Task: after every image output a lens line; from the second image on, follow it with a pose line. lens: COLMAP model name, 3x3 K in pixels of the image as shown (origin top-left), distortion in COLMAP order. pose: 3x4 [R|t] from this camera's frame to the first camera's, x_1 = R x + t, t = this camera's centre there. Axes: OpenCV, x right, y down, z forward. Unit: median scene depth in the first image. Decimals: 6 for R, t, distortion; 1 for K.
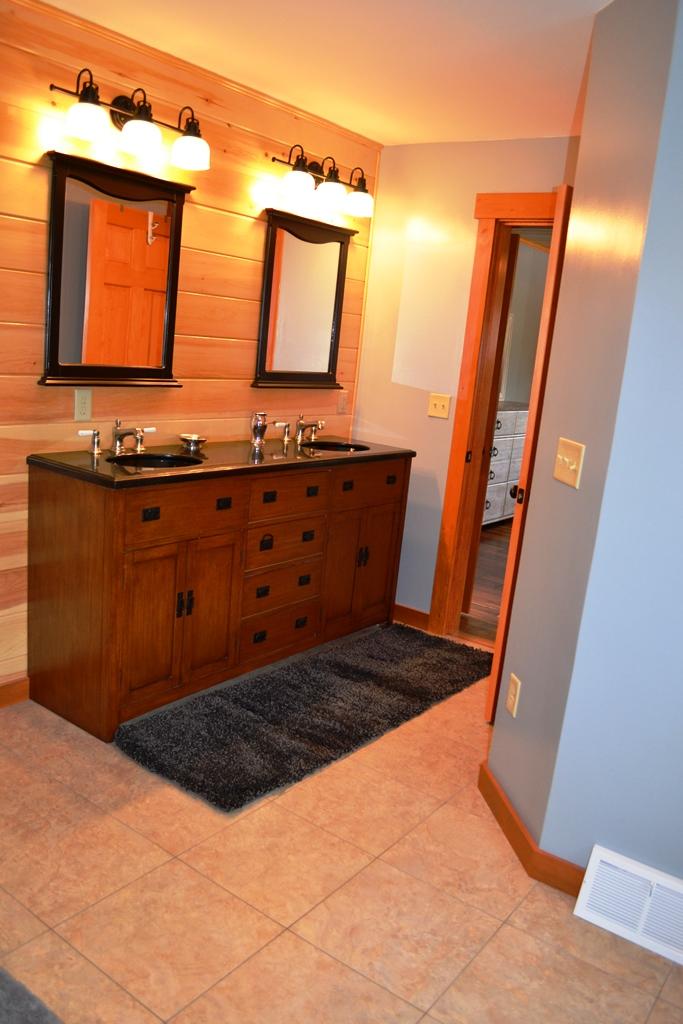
lens RADIAL K [[832.9, 0, 326.5], [0, 832.9, 512.5], [0, 0, 1]] dist [-0.005245, -0.005979]
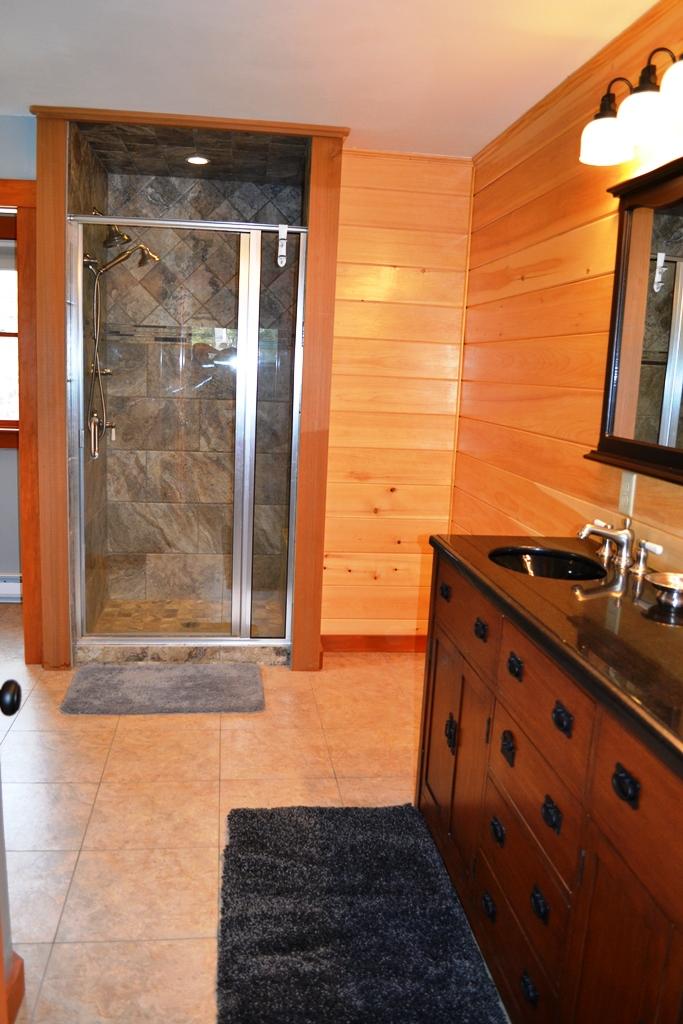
lens RADIAL K [[832.9, 0, 326.5], [0, 832.9, 512.5], [0, 0, 1]] dist [-0.005245, -0.005979]
pose [[-0.708675, 0.003341, -0.705528, 0.522664], [-0.248605, 0.934670, 0.254140, -0.285665], [0.660285, 0.355500, -0.661546, 1.595299]]
